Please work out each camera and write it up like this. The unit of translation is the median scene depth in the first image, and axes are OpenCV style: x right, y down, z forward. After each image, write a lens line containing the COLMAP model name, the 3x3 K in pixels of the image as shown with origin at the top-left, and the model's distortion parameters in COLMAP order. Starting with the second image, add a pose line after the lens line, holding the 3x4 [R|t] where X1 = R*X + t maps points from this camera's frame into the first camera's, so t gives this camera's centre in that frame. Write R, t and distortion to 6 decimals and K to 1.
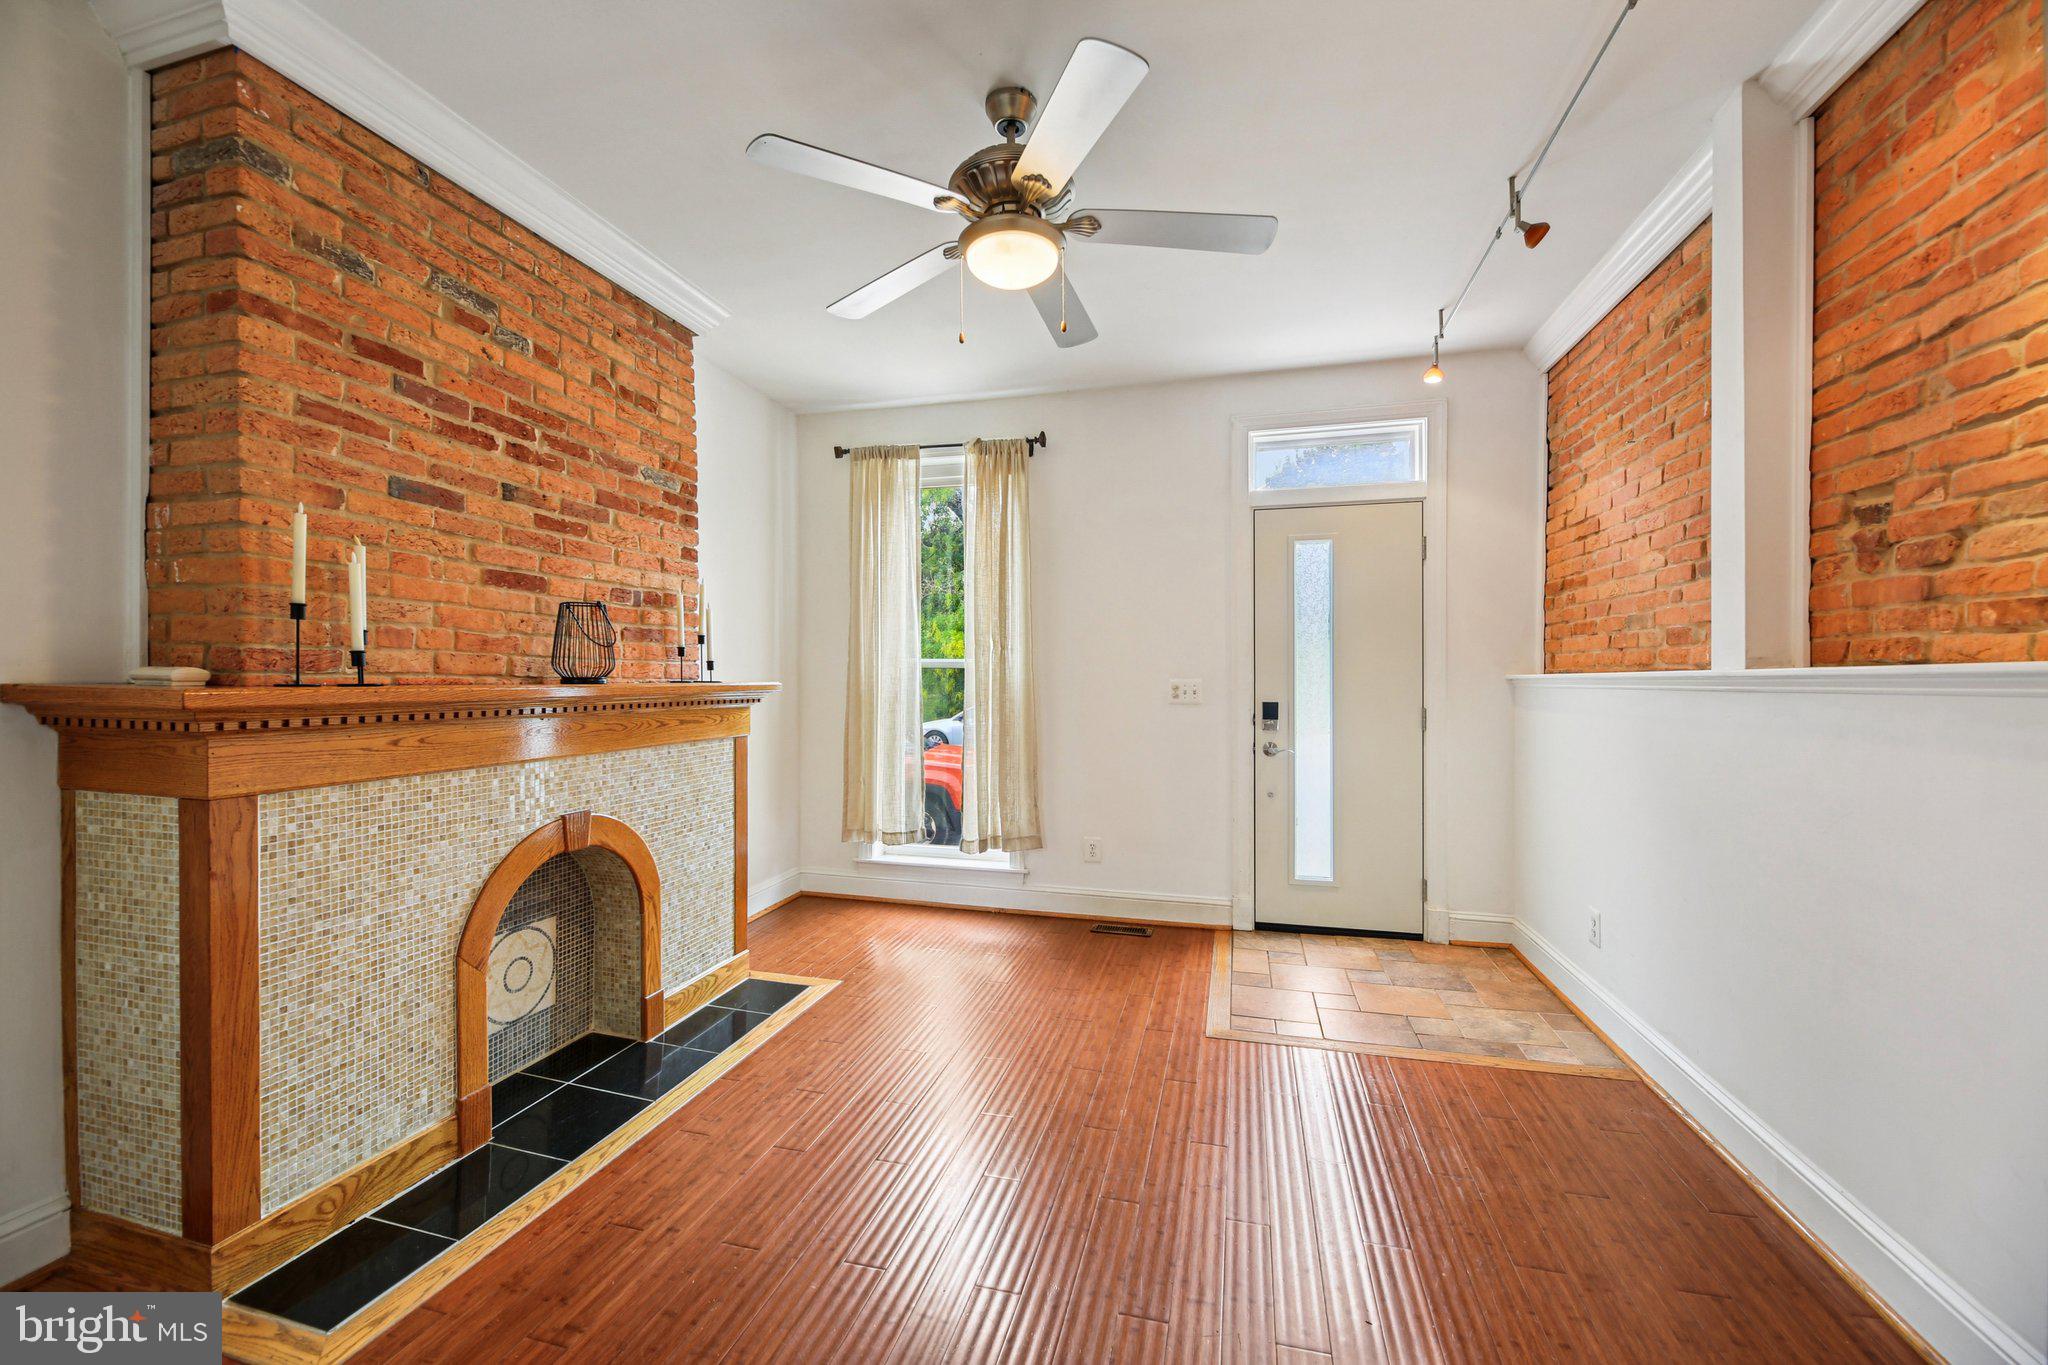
lens RADIAL K [[818.0, 0, 1018.3], [0, 818.0, 678.0], [0, 0, 1]] dist [0.002902, -0.005464]
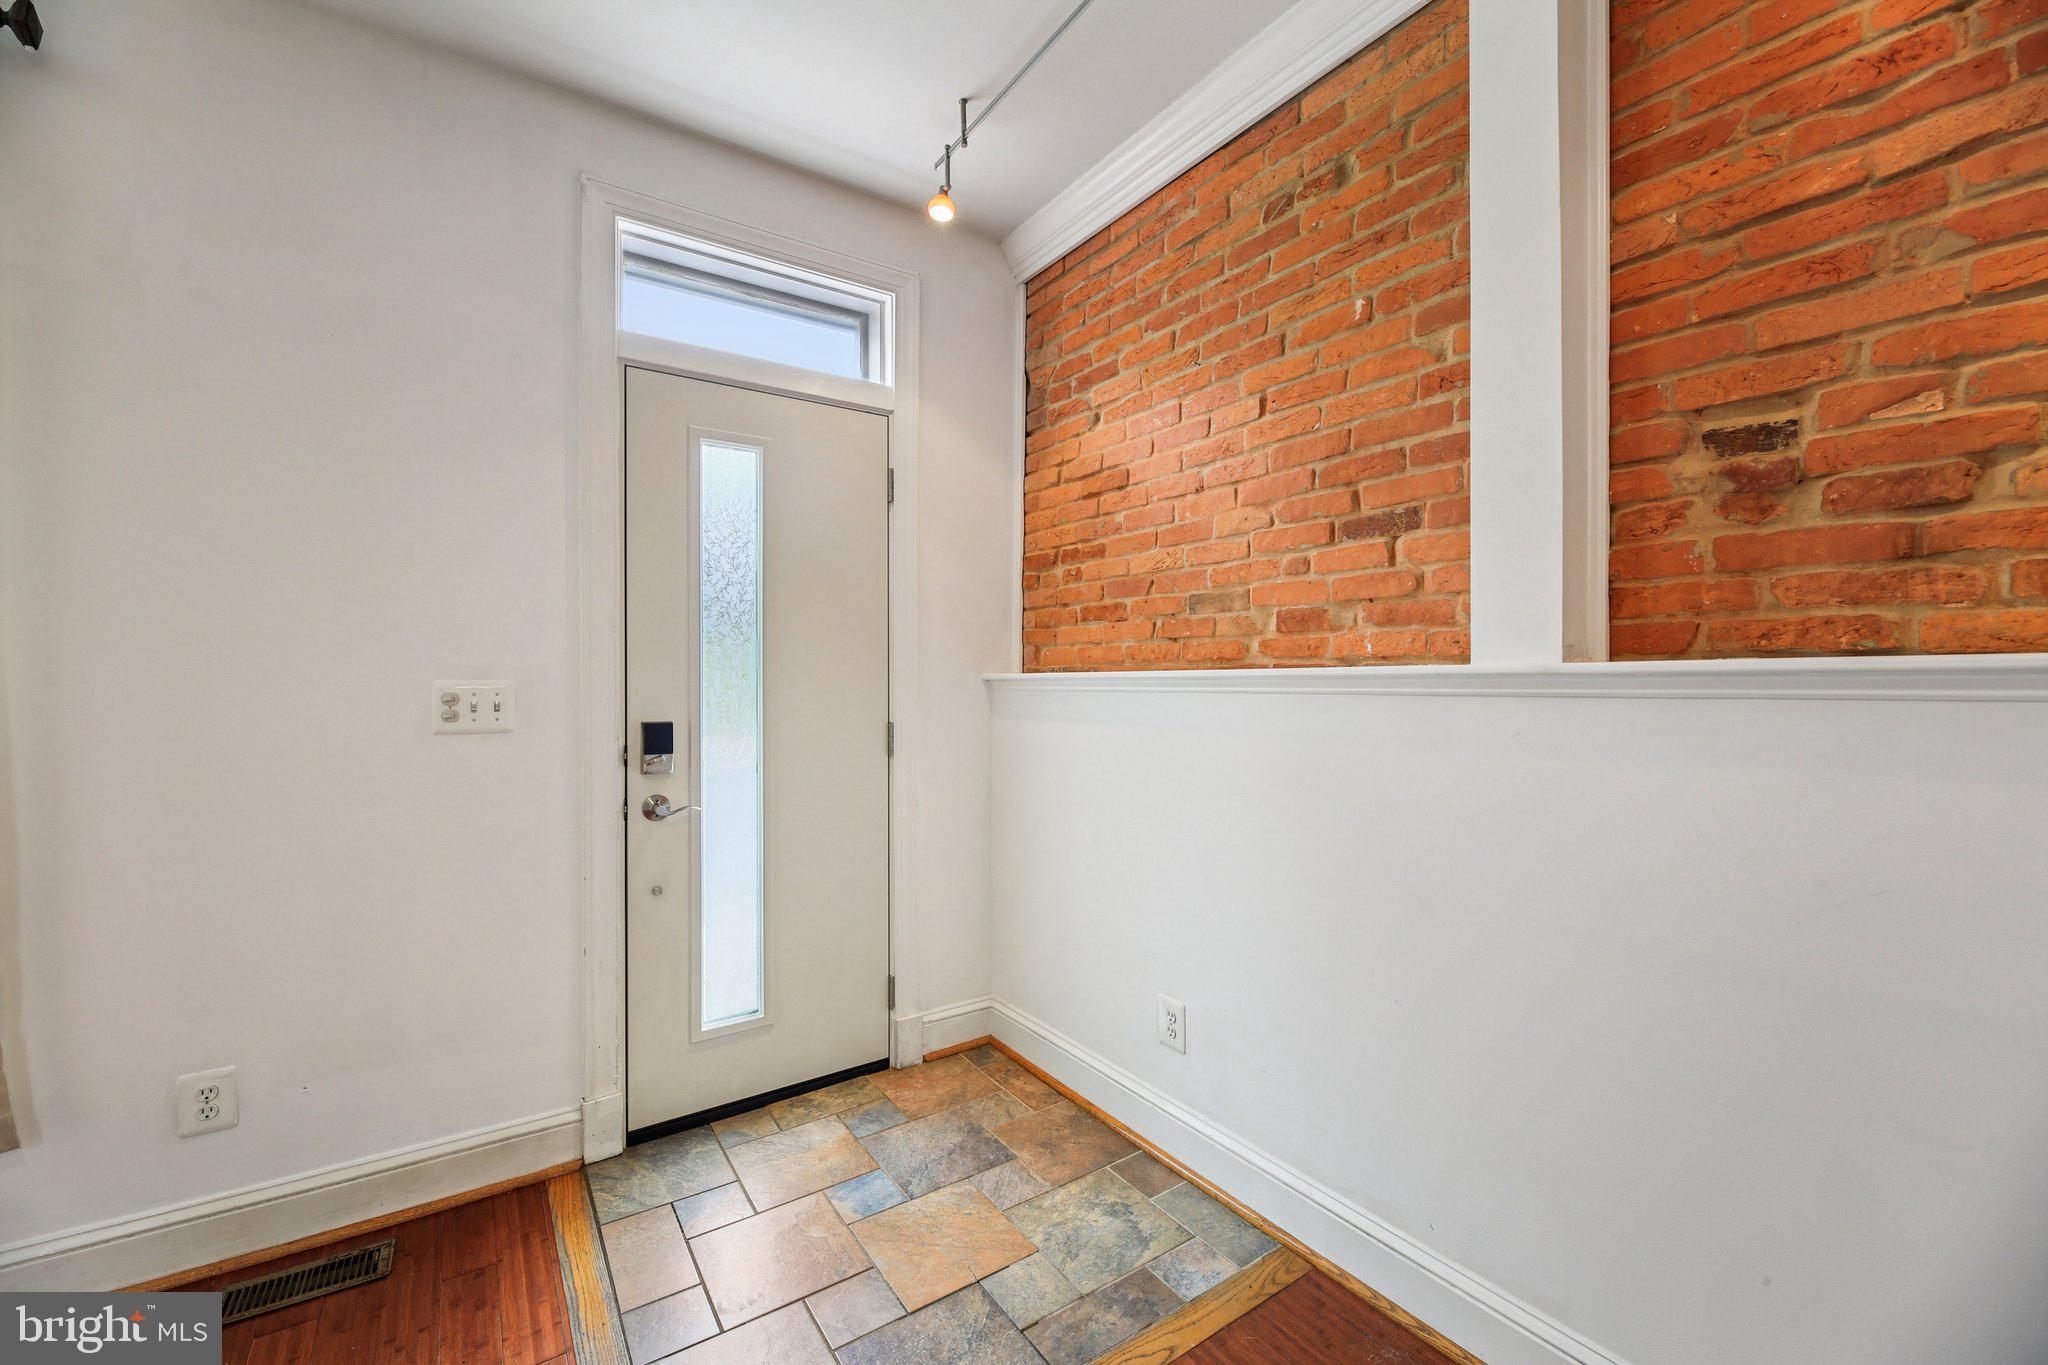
lens RADIAL K [[818.0, 0, 1018.3], [0, 818.0, 678.0], [0, 0, 1]] dist [0.002902, -0.005464]
pose [[0.656304, 0.000288, 0.754497, 0.076110], [0.001395, 0.999998, -0.001595, 0.001653], [-0.754495, 0.002099, 0.656302, 0.654507]]
